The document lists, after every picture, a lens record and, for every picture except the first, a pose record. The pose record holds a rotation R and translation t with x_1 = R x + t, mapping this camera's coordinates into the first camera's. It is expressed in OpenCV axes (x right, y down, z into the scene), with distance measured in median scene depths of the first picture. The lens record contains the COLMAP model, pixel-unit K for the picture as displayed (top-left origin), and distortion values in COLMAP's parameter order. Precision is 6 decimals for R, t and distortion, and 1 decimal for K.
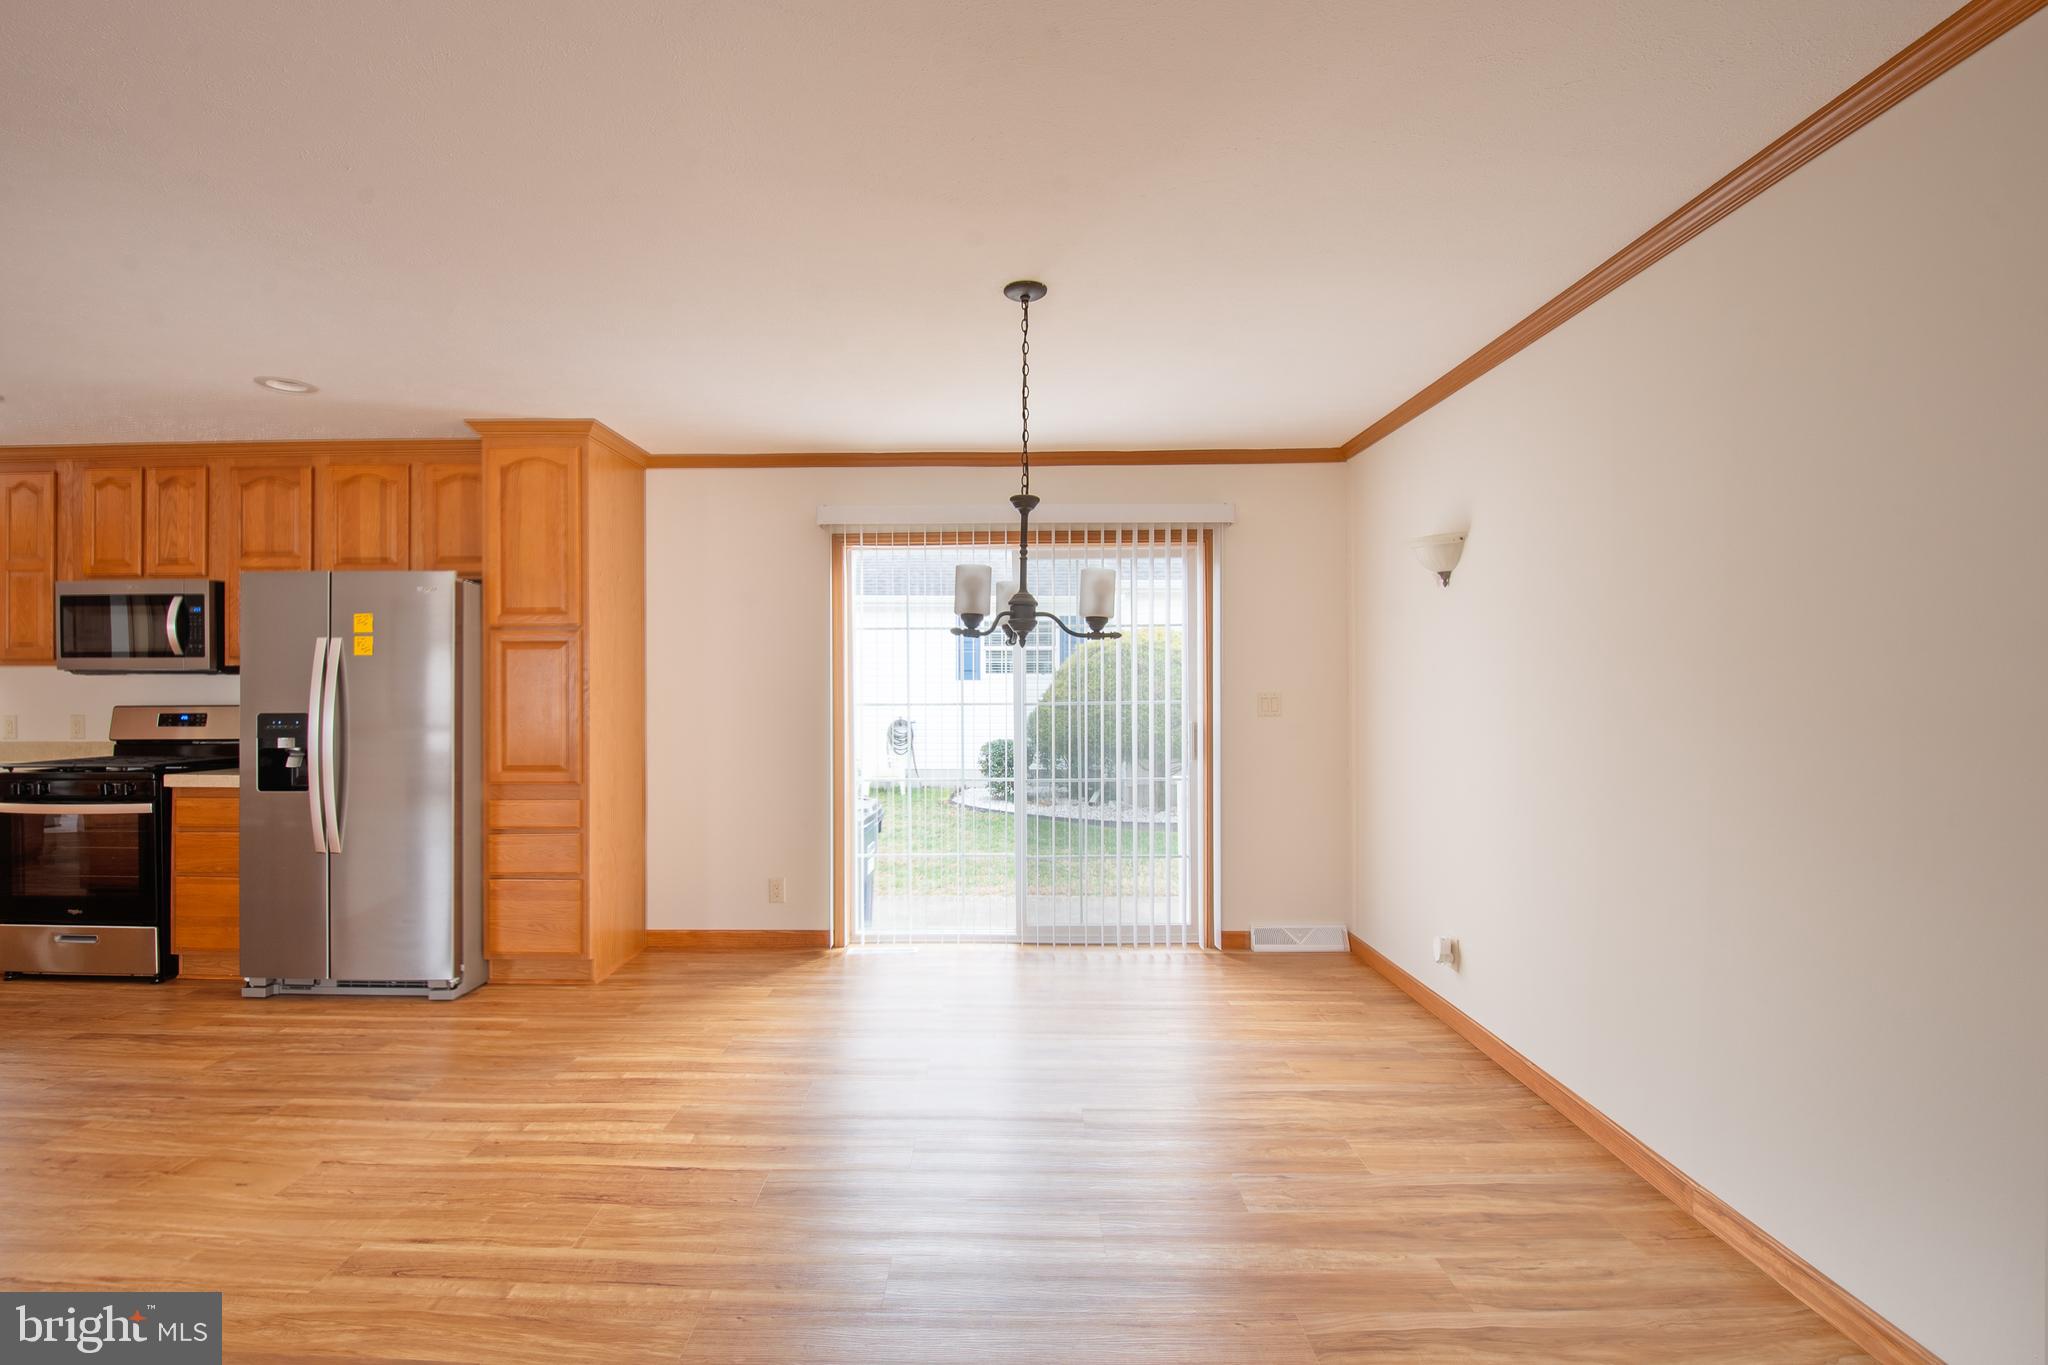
lens RADIAL K [[923.3, 0, 979.0], [0, 923.3, 681.3], [0, 0, 1]] dist [0.005799, -0.017360]
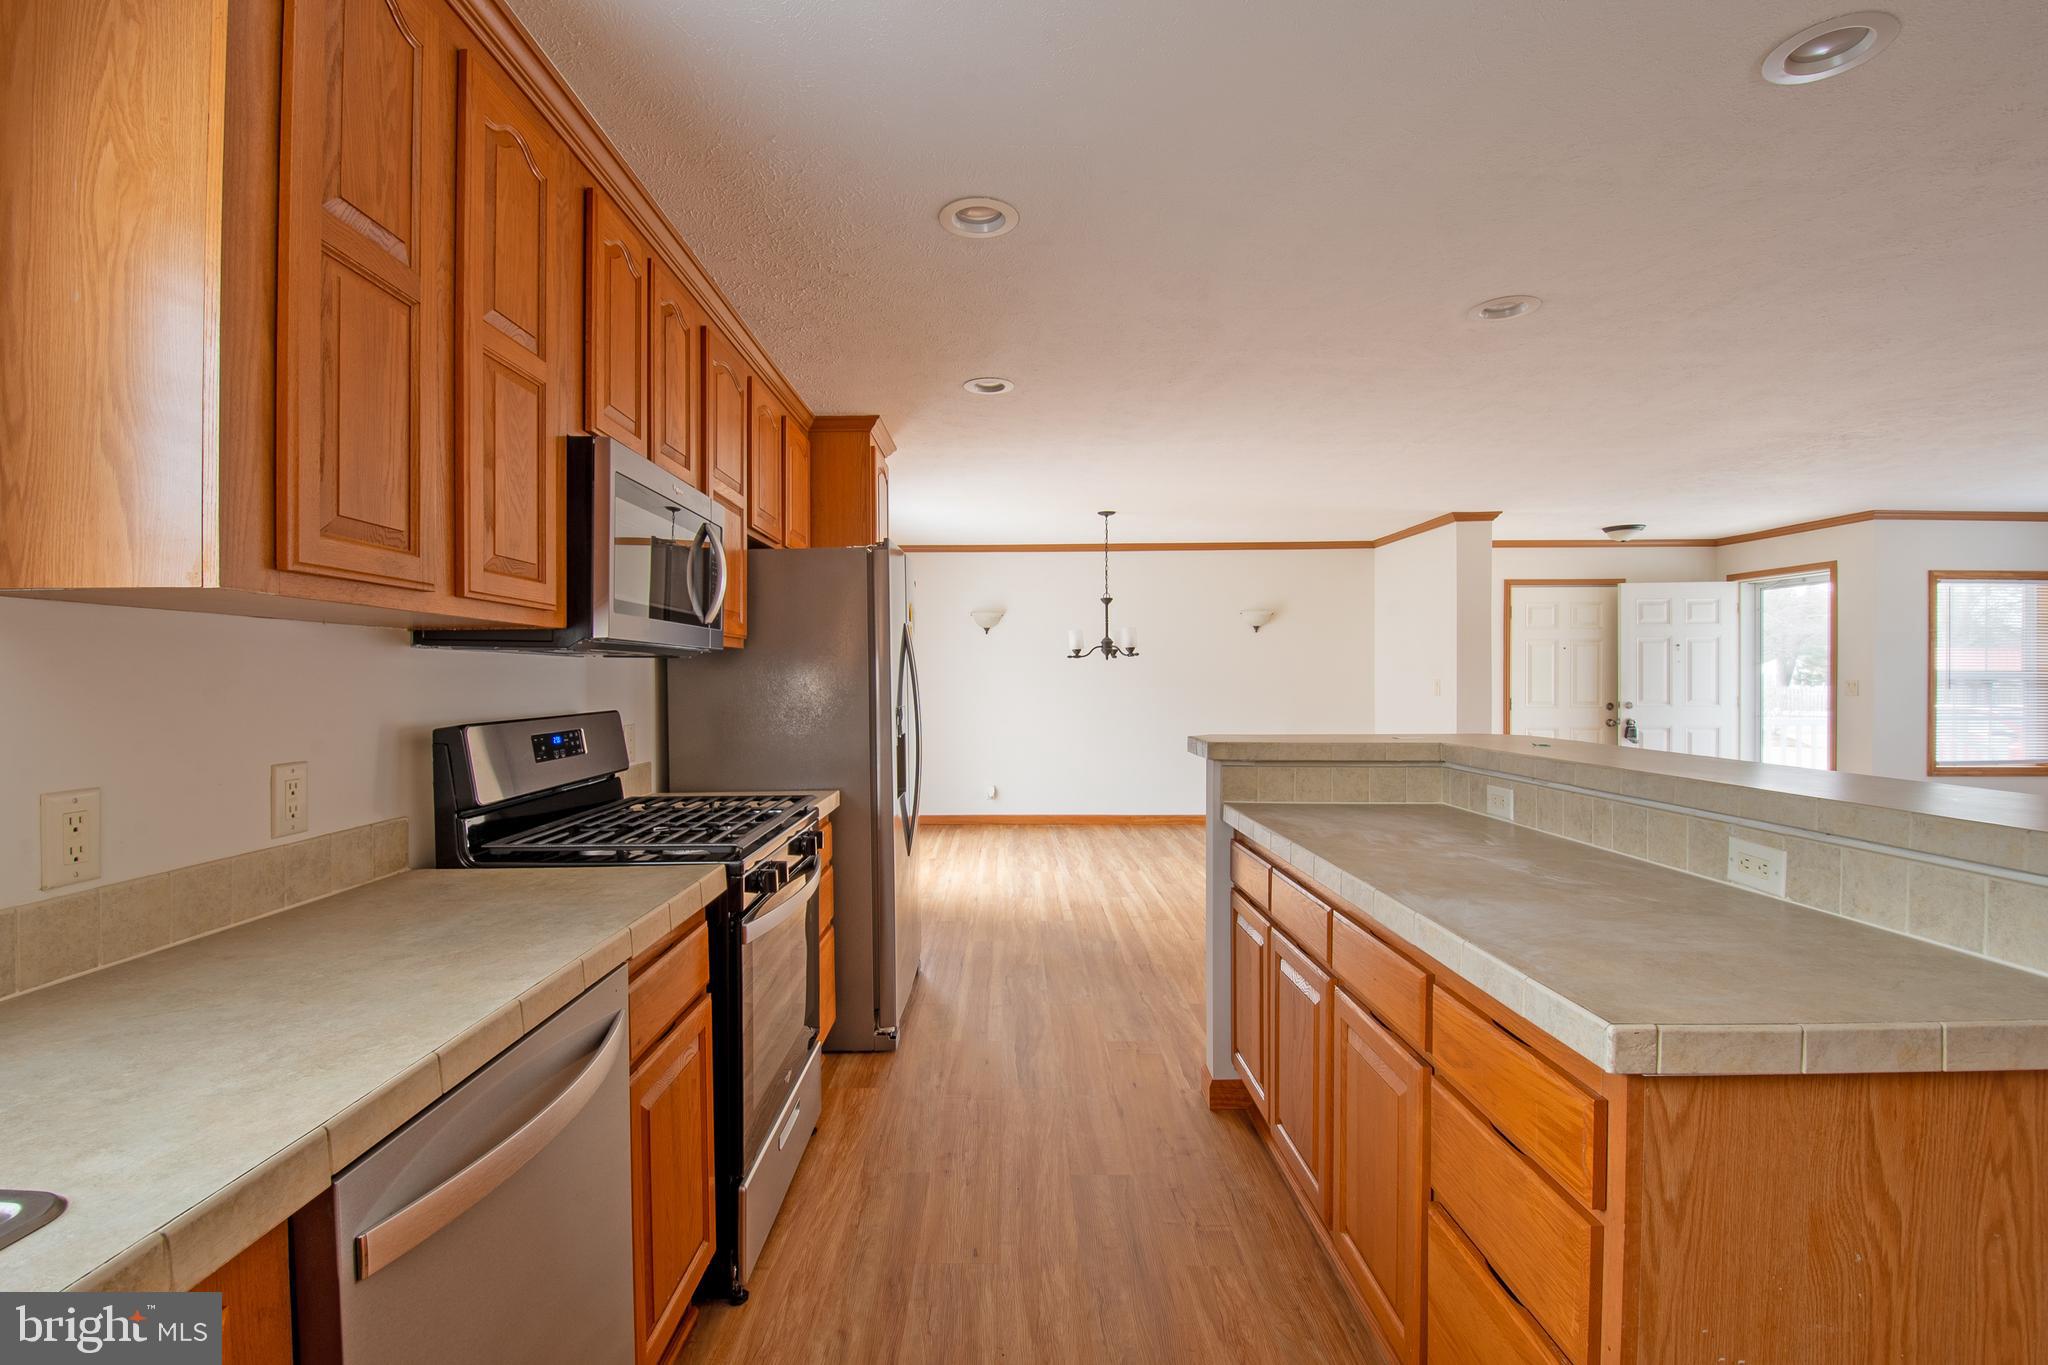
lens RADIAL K [[919.0, 0, 991.7], [0, 919.0, 683.2], [0, 0, 1]] dist [-0.011167, -0.000362]
pose [[-0.012881, -0.003463, 0.999911, -1.561902], [0.005736, 0.999977, 0.003537, 0.009146], [-0.999901, 0.005781, -0.012860, 0.883343]]
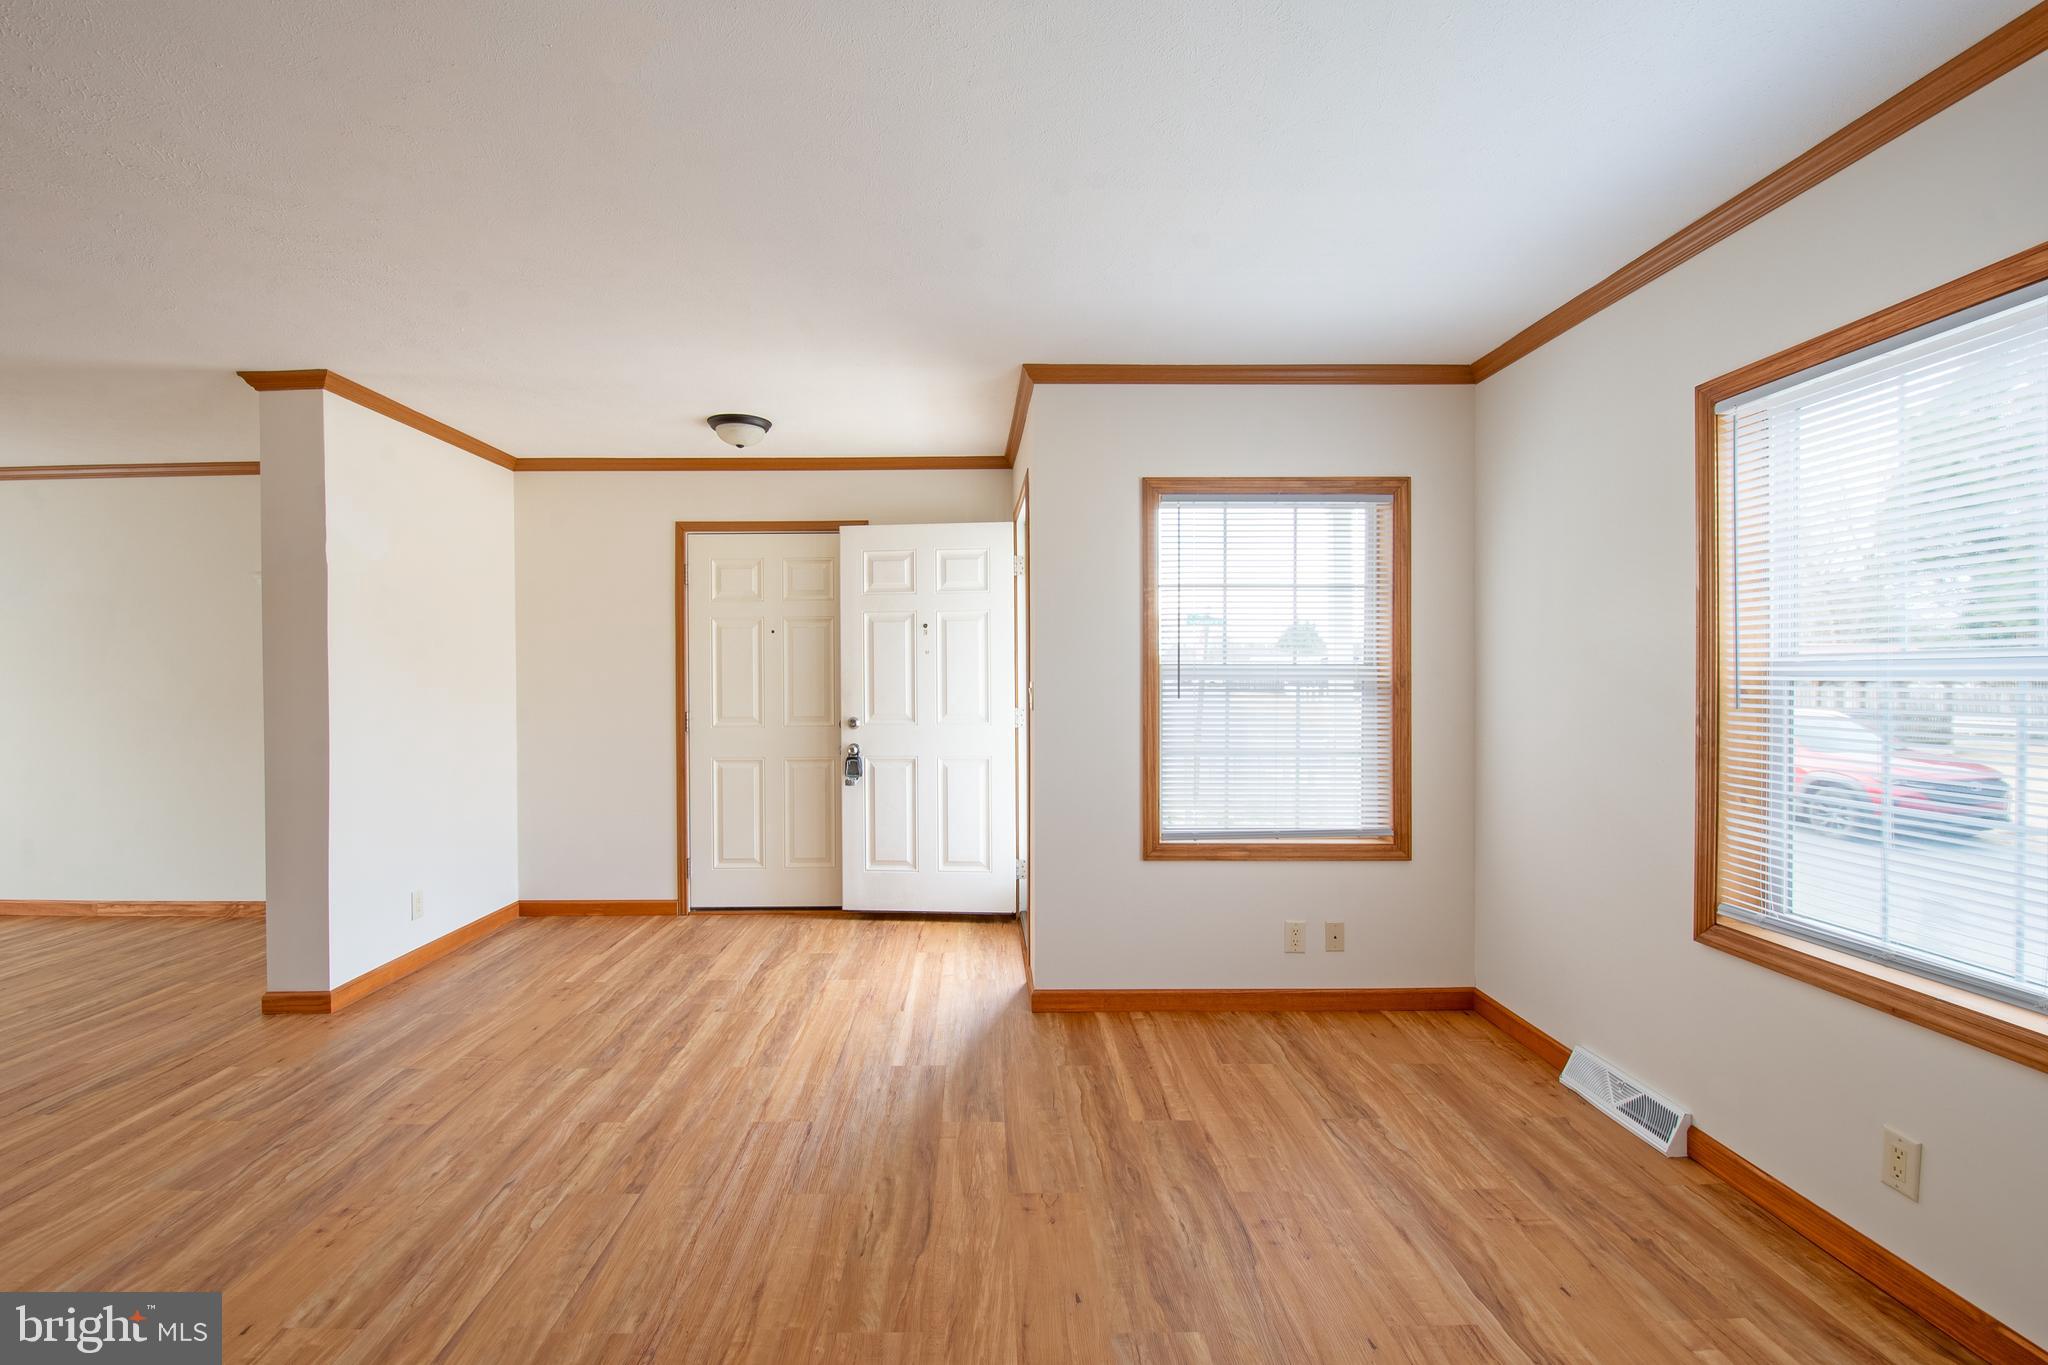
lens RADIAL K [[911.7, 0, 989.0], [0, 911.7, 681.6], [0, 0, 1]] dist [0.004677, -0.016112]
pose [[-0.041676, -0.004146, 0.999123, -0.843084], [0.009574, 0.999944, 0.004549, 0.012567], [-0.999085, 0.009756, -0.041634, -0.623846]]
